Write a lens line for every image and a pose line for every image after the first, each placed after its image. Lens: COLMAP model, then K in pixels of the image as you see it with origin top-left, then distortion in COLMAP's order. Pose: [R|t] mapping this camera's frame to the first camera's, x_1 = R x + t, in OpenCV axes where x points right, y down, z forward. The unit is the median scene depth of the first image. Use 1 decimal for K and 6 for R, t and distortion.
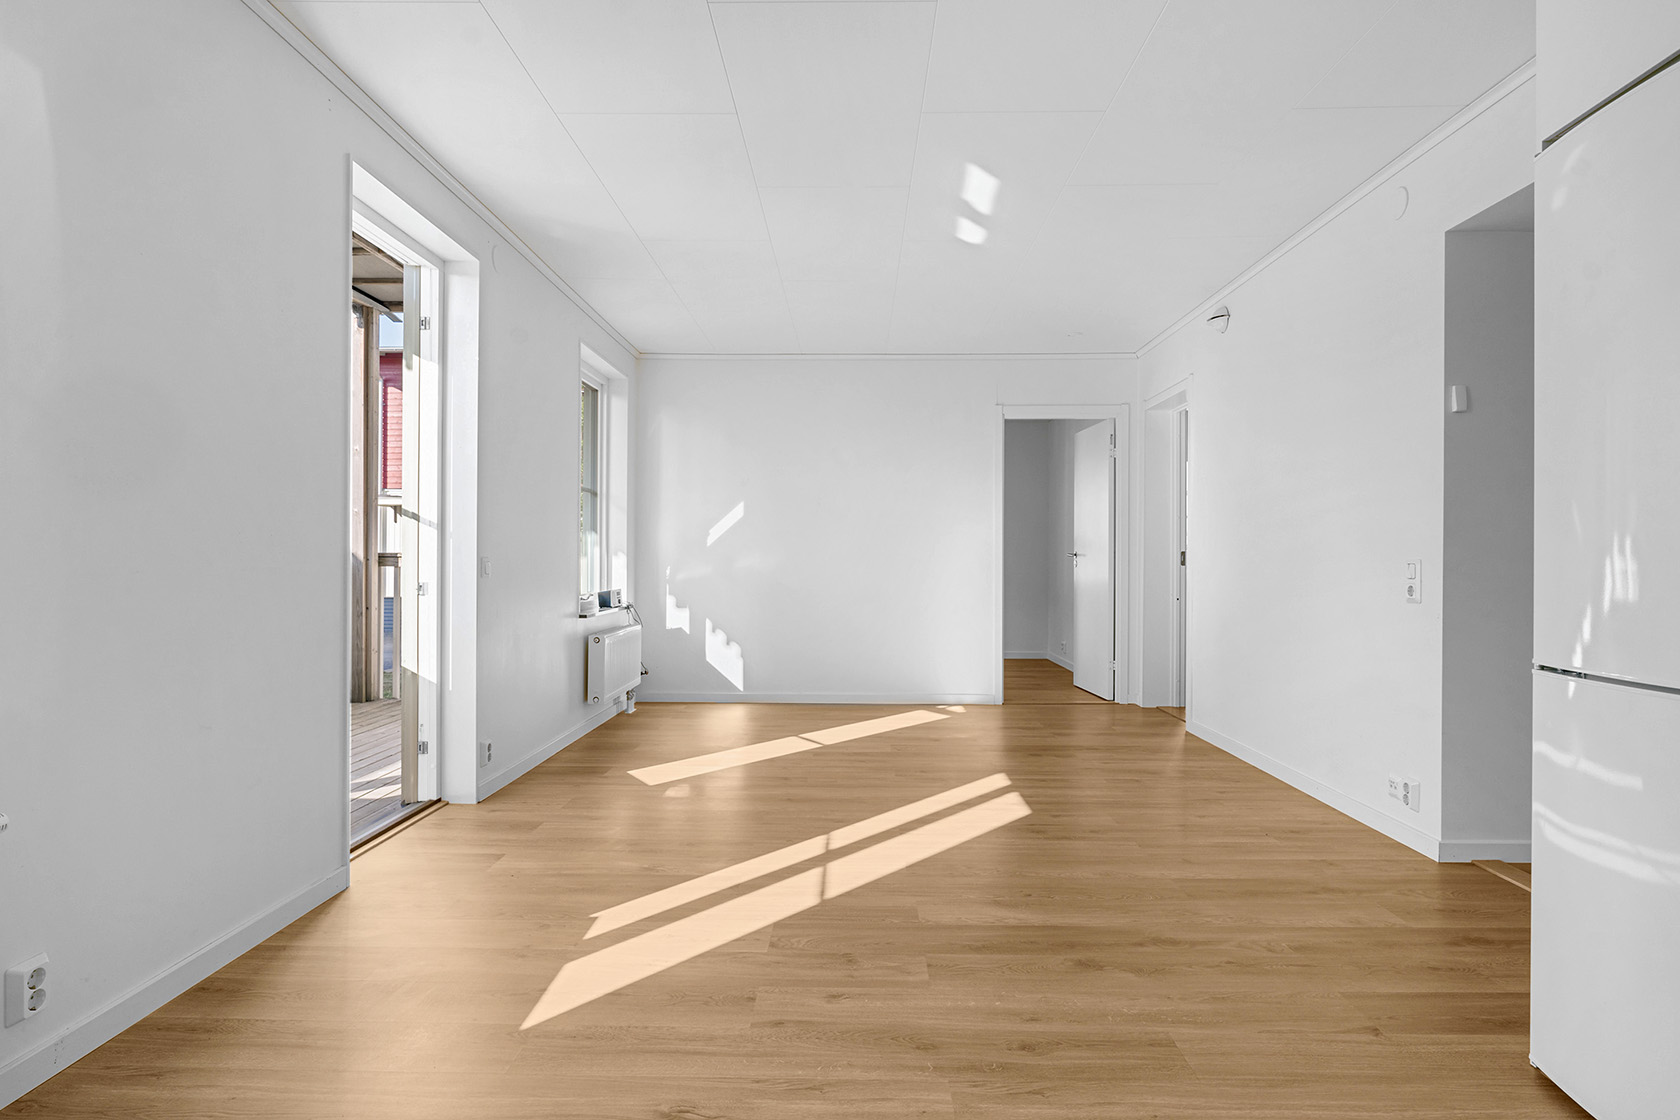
lens RADIAL K [[902.9, 0, 856.4], [0, 902.9, 563.1], [0, 0, 1]] dist [-0.002589, 0.001416]
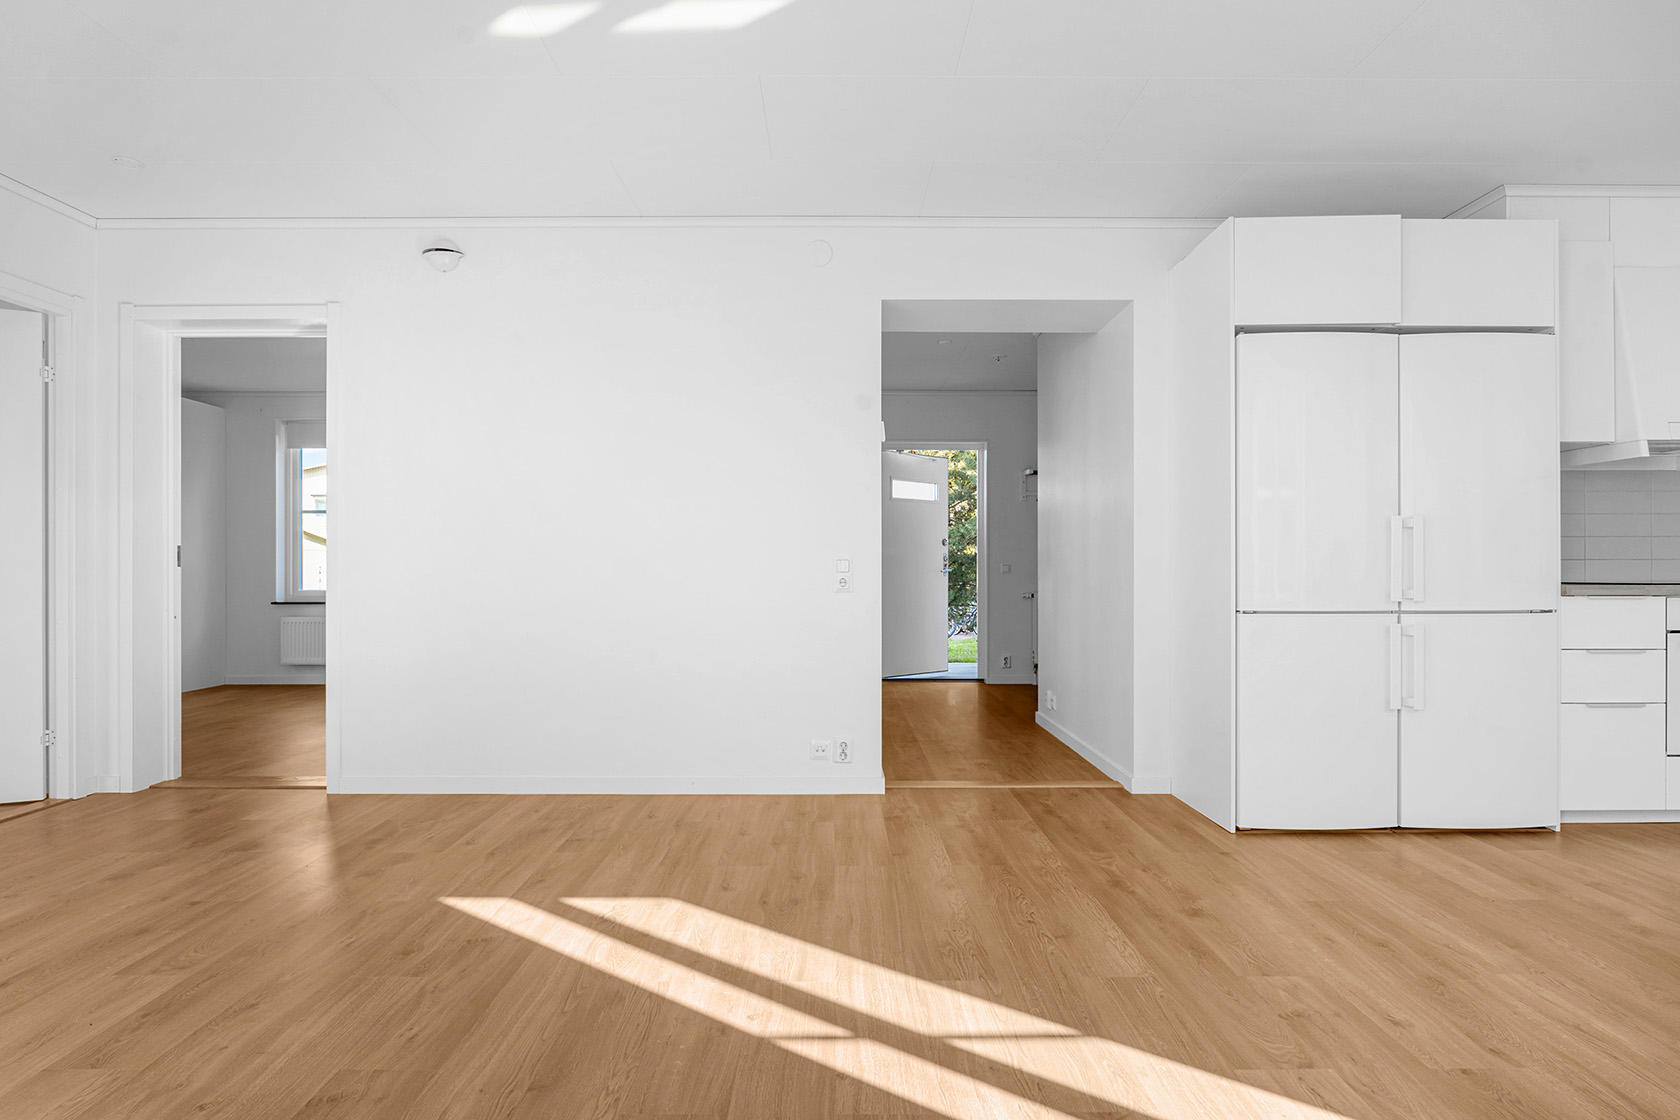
lens RADIAL K [[902.9, 0, 856.4], [0, 902.9, 563.1], [0, 0, 1]] dist [-0.002589, 0.001416]
pose [[-0.007983, 0.006960, 0.999944, -0.365078], [0.001803, 0.999974, -0.006946, 0.008148], [-0.999967, 0.001747, -0.007995, 0.606020]]
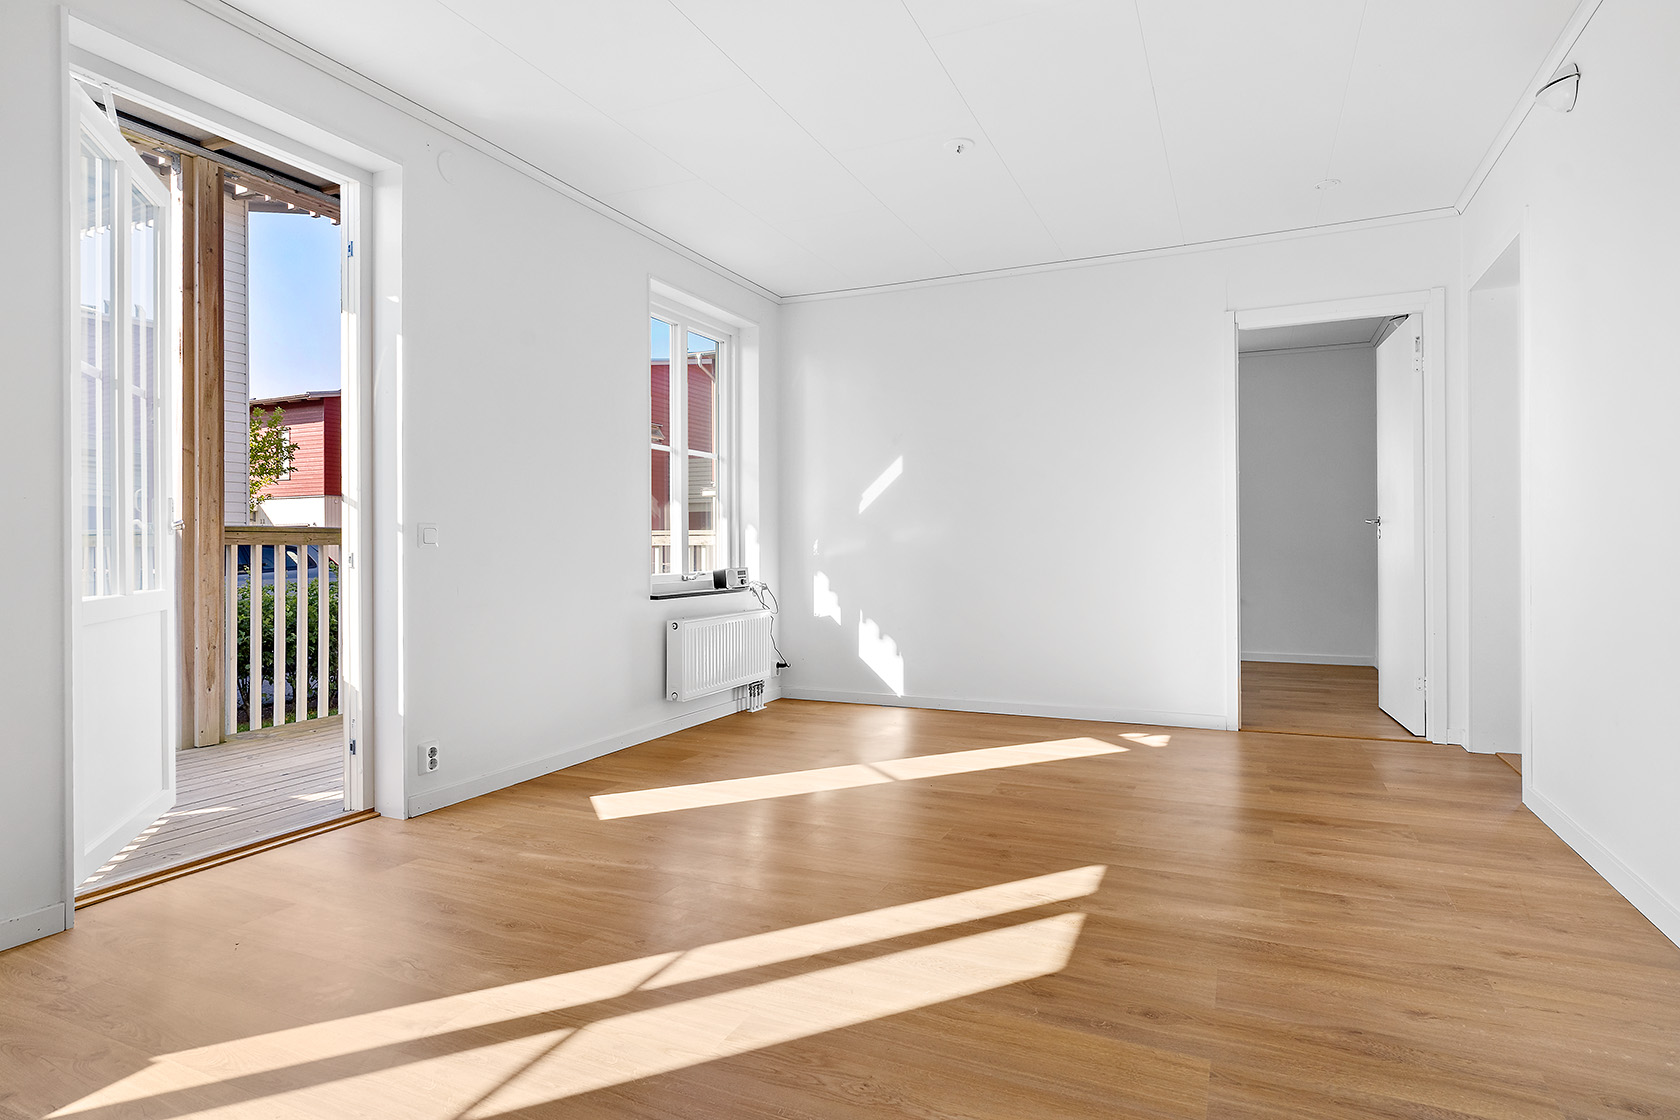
lens RADIAL K [[896.2, 0, 856.7], [0, 896.2, 544.7], [0, 0, 1]] dist [-0.014856, 0.025904]
pose [[0.917480, -0.008432, -0.397693, 0.202117], [0.006782, 0.999962, -0.005556, 0.013781], [0.397725, 0.002400, 0.917502, 0.283727]]
